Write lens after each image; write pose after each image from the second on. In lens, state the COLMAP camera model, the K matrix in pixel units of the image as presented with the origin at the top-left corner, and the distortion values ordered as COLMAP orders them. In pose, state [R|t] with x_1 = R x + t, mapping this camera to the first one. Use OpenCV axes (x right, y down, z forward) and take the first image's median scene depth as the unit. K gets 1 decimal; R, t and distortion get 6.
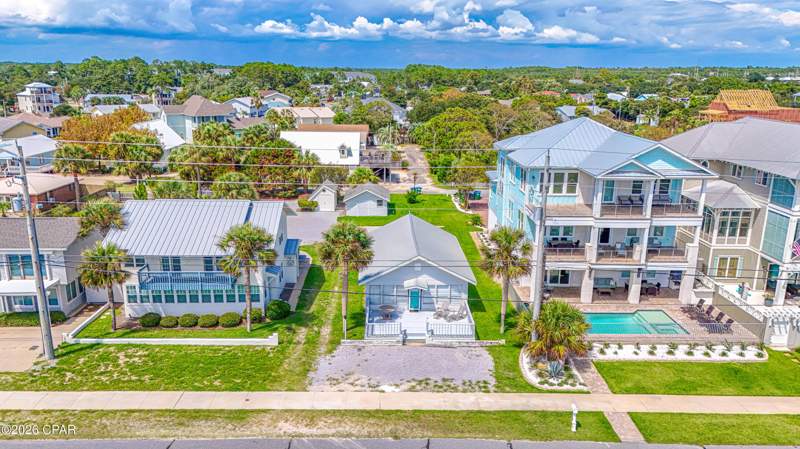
lens RADIAL K [[607.7, 0, 399.2], [0, 607.7, 225.9], [0, 0, 1]] dist [0.063358, -0.039111]
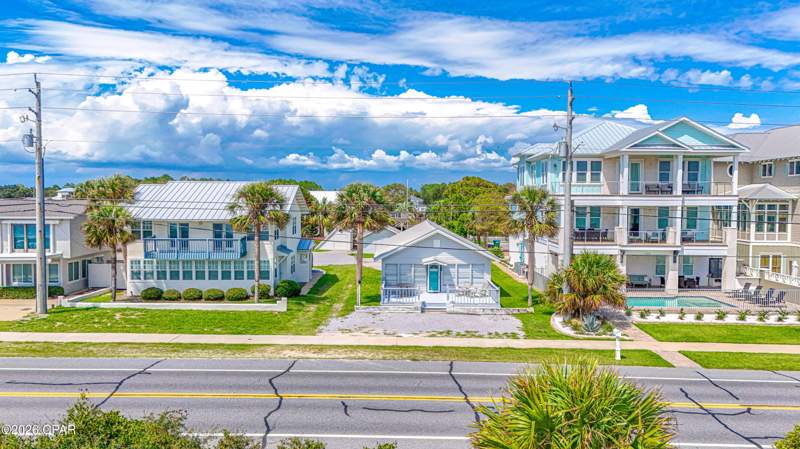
lens RADIAL K [[607.7, 0, 398.3], [0, 607.7, 223.8], [0, 0, 1]] dist [0.063358, -0.039111]
pose [[0.999601, -0.002866, -0.028108, -0.002714], [-0.003244, 0.976625, -0.214924, 0.235883], [0.028067, 0.214930, 0.976226, 0.067954]]
